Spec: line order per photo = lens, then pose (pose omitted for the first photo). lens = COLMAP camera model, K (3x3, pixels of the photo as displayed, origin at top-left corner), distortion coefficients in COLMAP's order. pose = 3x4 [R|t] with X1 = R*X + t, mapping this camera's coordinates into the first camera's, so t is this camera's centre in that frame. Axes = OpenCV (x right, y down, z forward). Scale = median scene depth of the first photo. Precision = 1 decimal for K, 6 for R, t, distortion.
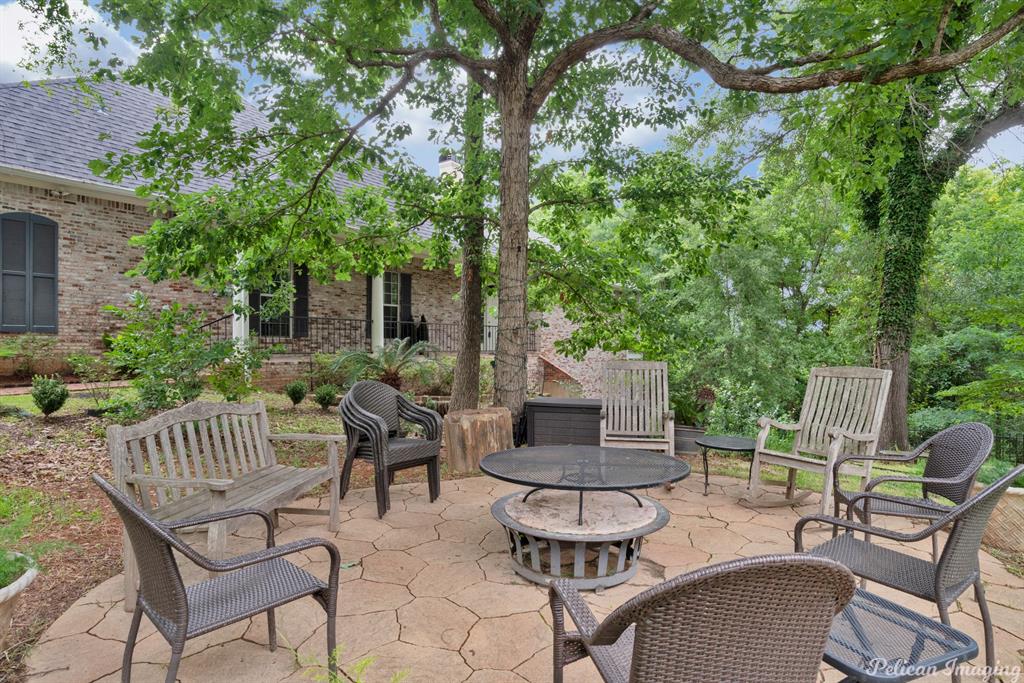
lens RADIAL K [[500.2, 0, 531.5], [0, 500.2, 327.3], [0, 0, 1]] dist [-0.061265, 0.051071]
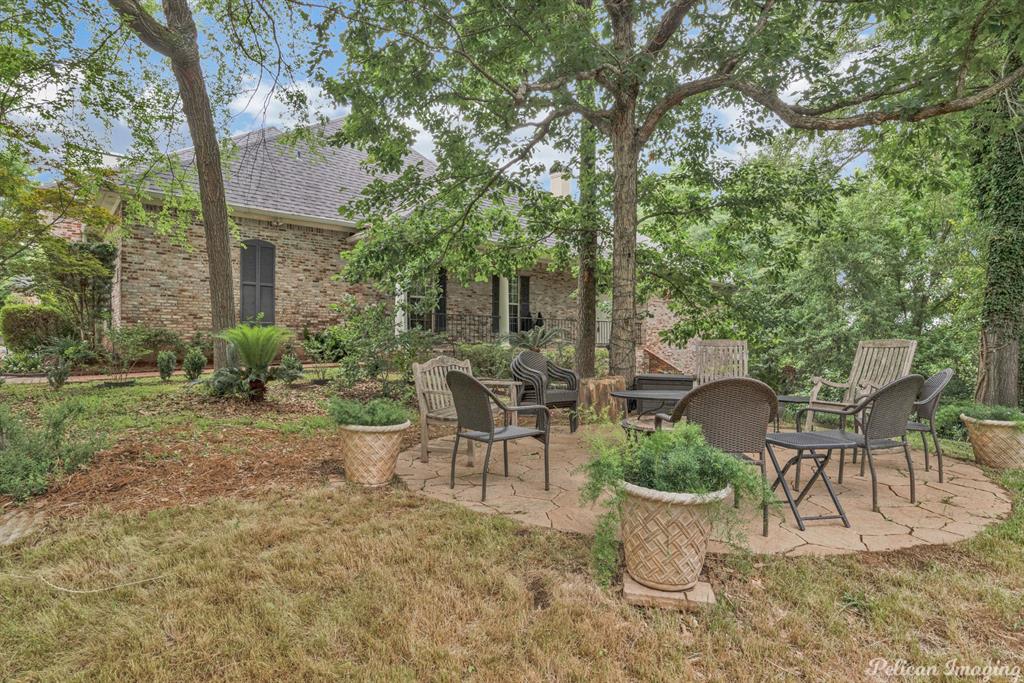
lens RADIAL K [[500.2, 0, 531.5], [0, 500.2, 327.3], [0, 0, 1]] dist [-0.061265, 0.051071]
pose [[0.979013, -0.006003, -0.203710, -0.008020], [0.006157, 0.999981, 0.000123, 0.018155], [0.203705, -0.001374, 0.979031, -0.209588]]
